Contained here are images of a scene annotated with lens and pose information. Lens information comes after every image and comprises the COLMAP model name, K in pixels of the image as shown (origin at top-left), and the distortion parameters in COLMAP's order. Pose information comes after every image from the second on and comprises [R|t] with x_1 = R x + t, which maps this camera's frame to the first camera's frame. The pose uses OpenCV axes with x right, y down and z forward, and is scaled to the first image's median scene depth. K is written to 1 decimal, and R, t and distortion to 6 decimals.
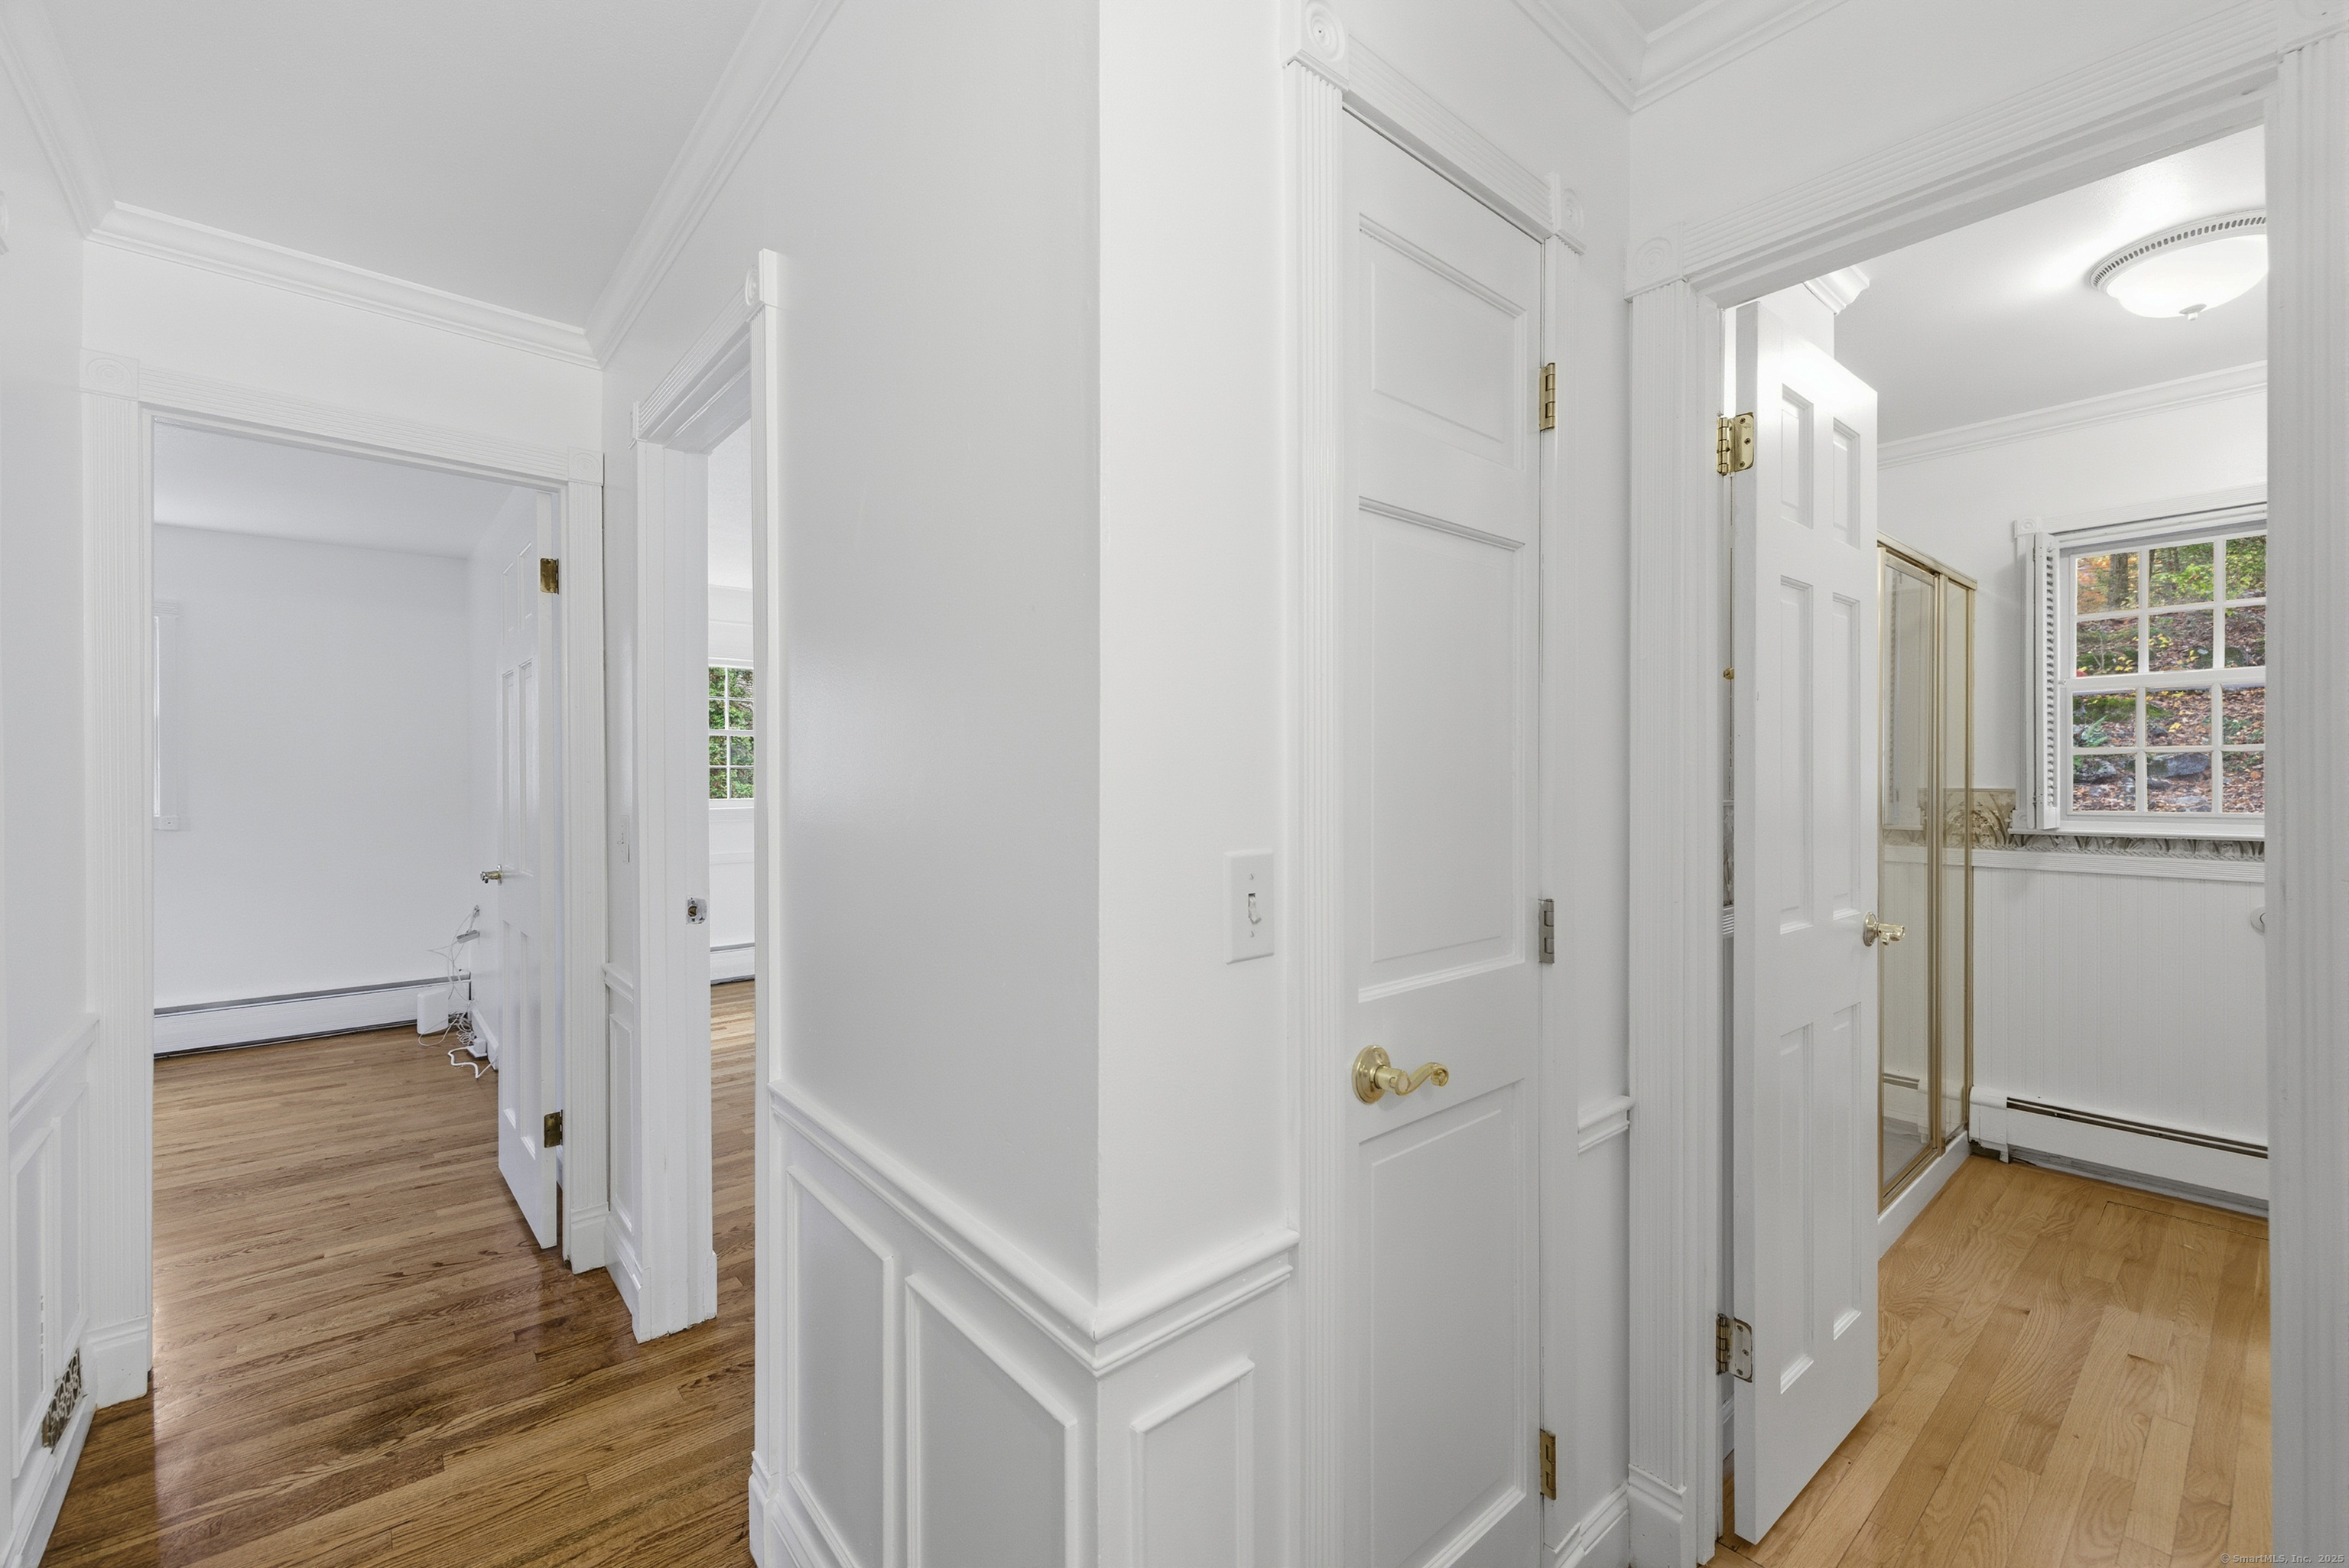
lens RADIAL K [[972.1, 0, 1174.2], [0, 972.1, 781.1], [0, 0, 1]] dist [0.006739, -0.001765]
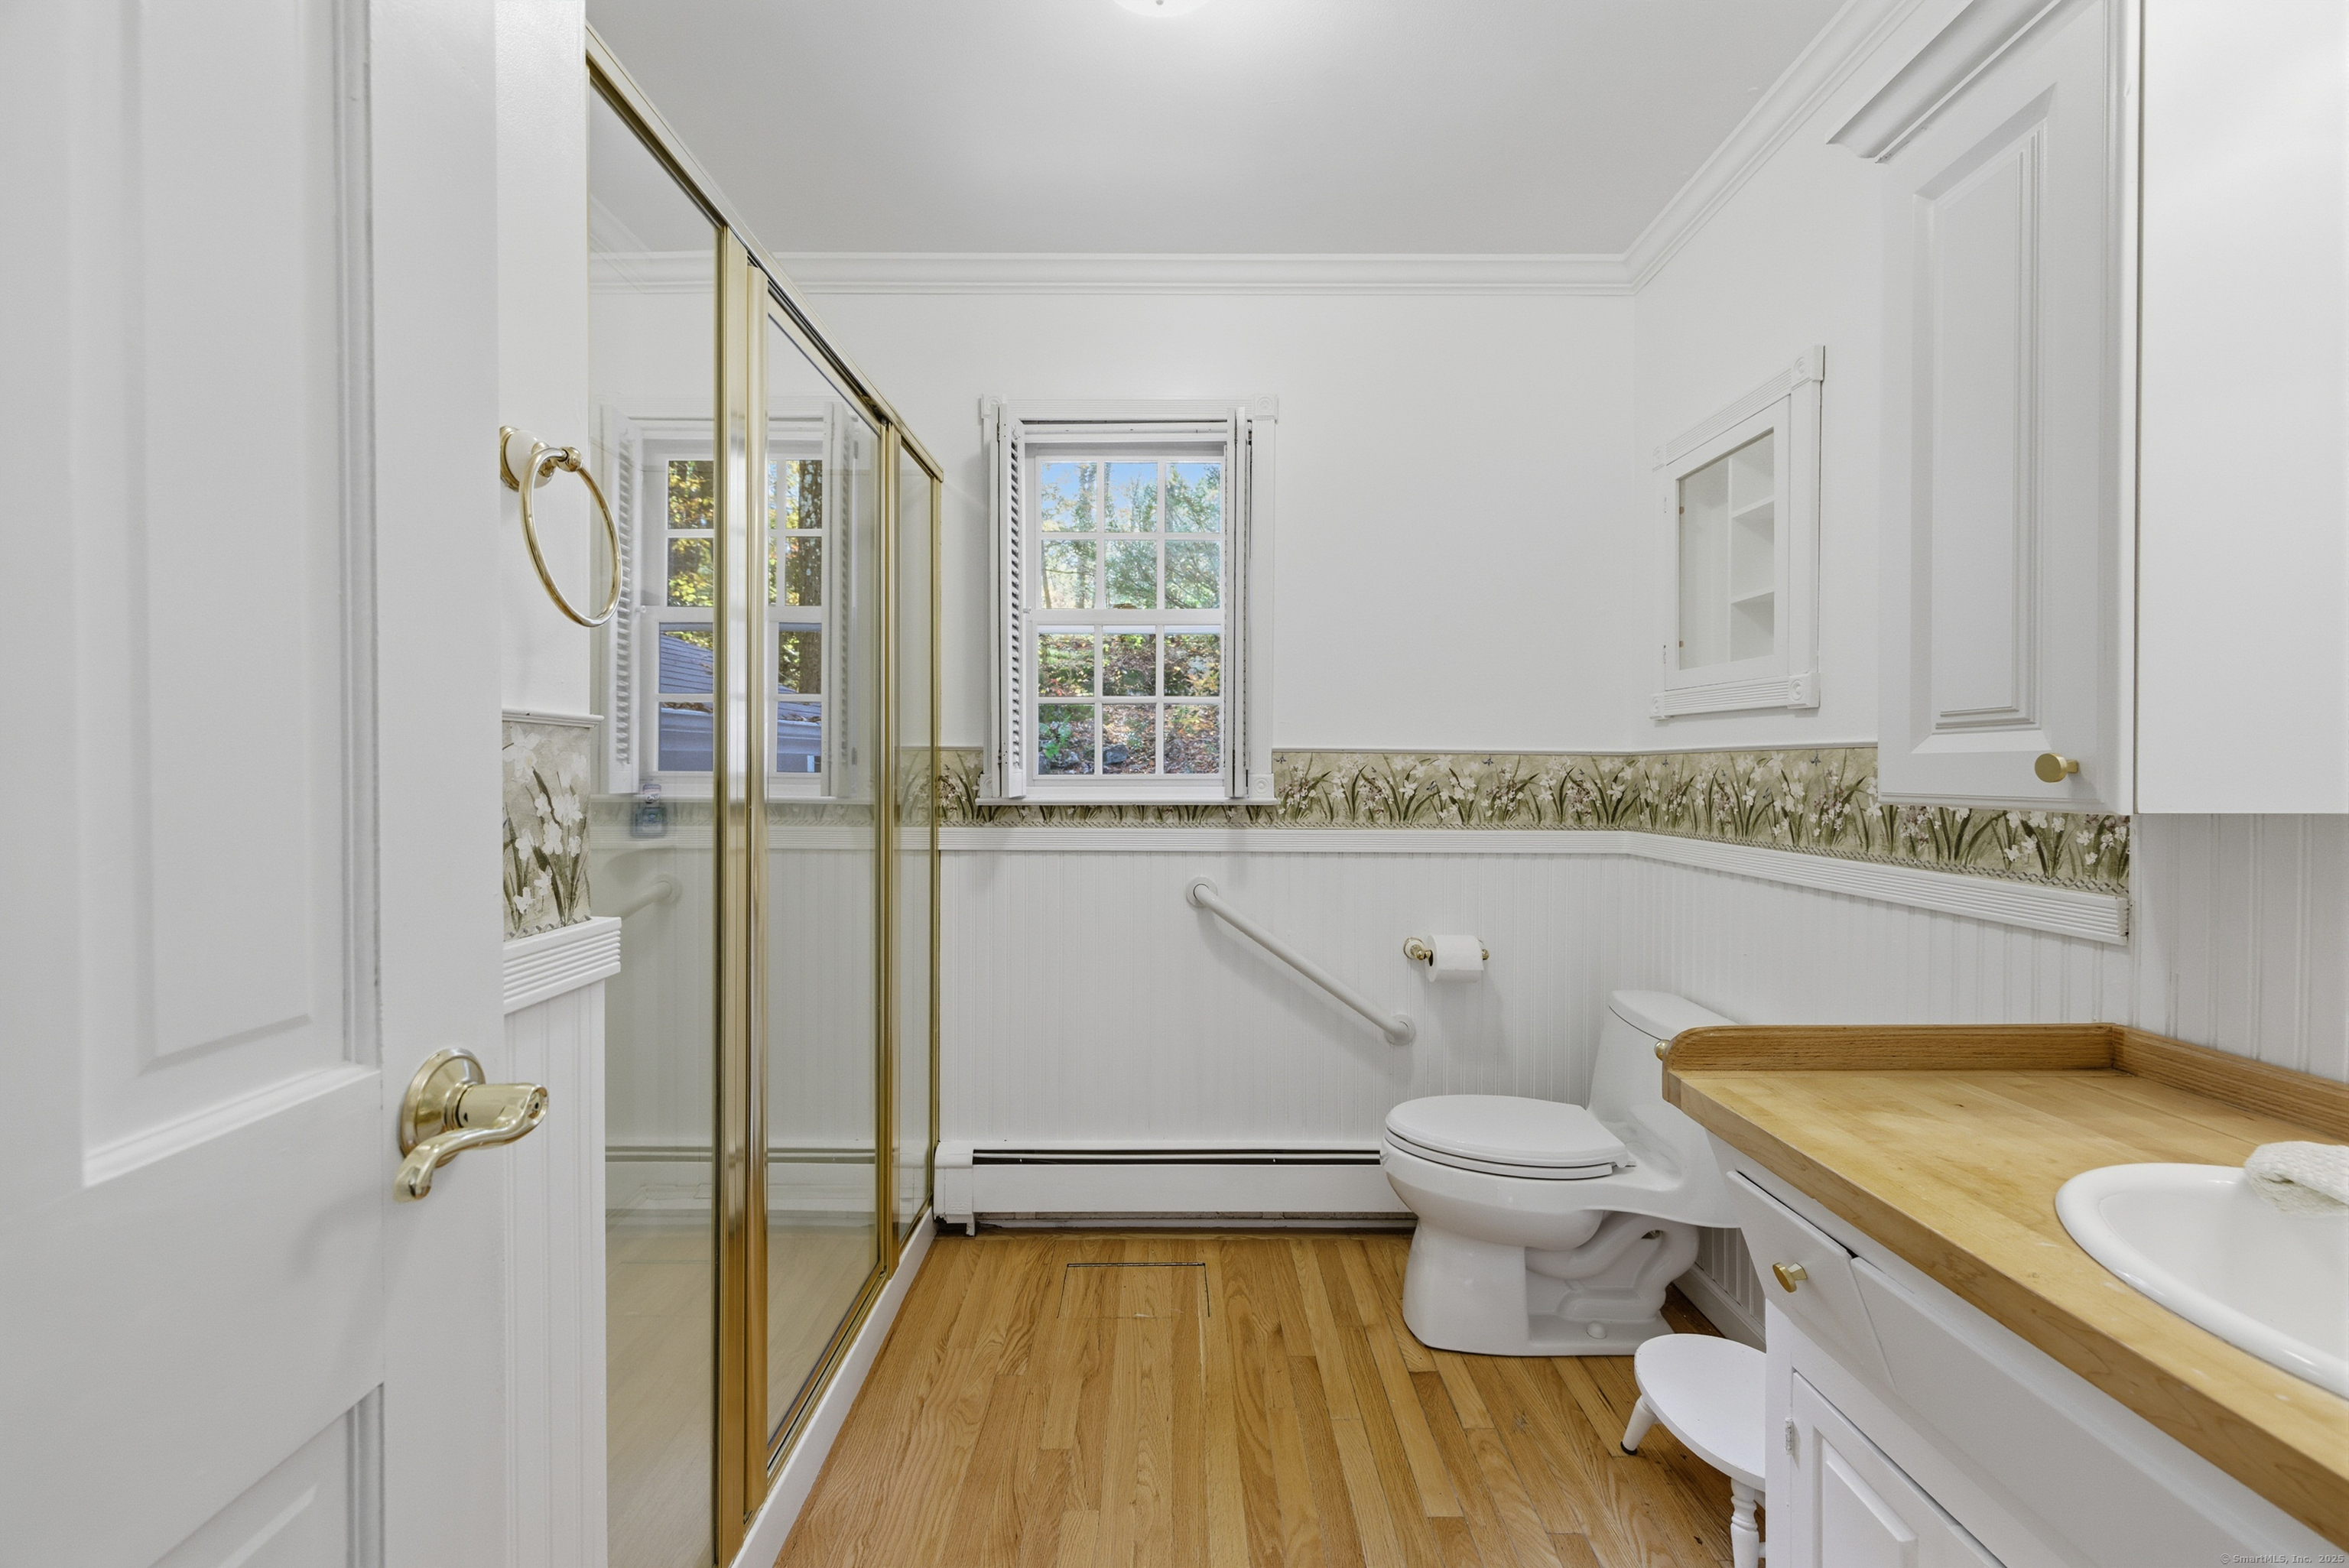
lens RADIAL K [[972.1, 0, 1179.0], [0, 972.1, 778.7], [0, 0, 1]] dist [0.006739, -0.001765]
pose [[0.645580, -0.003805, 0.763683, 0.375642], [-0.000225, 0.999987, 0.005173, 0.029184], [-0.763693, -0.003511, 0.645570, 0.386153]]
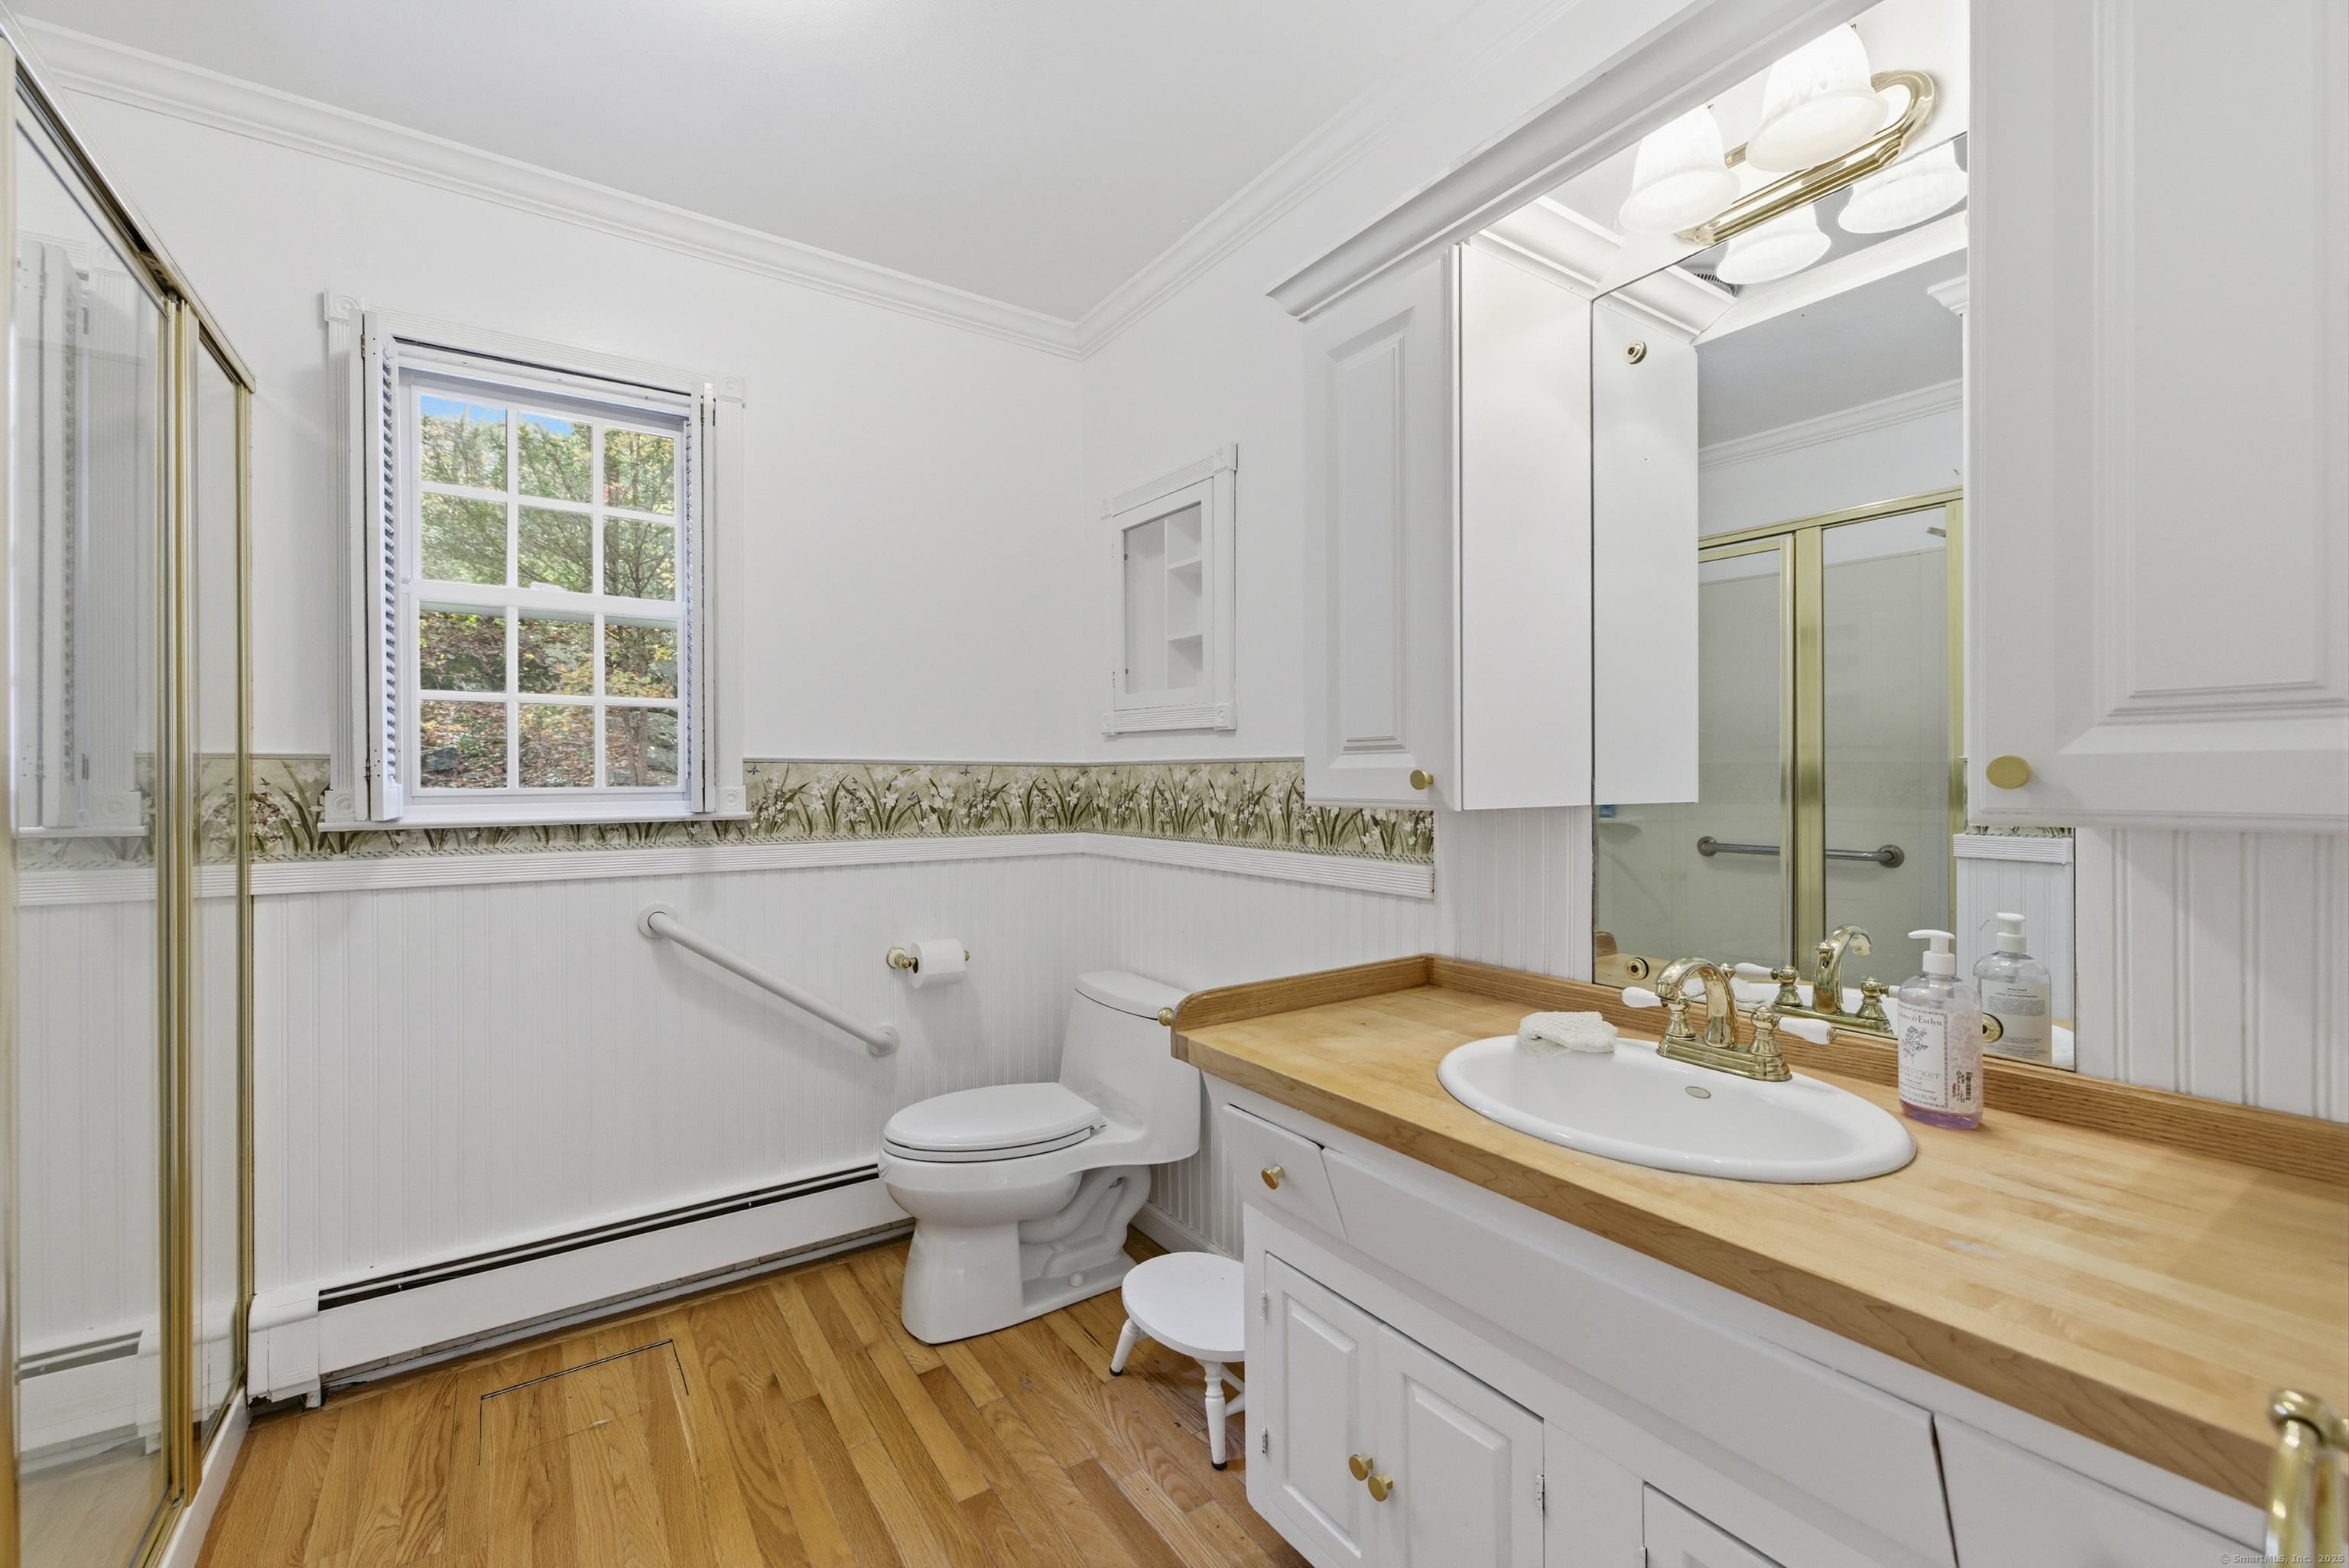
lens RADIAL K [[972.1, 0, 1175.5], [0, 972.1, 777.7], [0, 0, 1]] dist [0.006739, -0.001765]
pose [[0.107631, -0.001124, 0.994190, 0.336886], [0.007418, 0.999972, 0.000328, 0.025616], [-0.994163, 0.007340, 0.107636, 0.435479]]
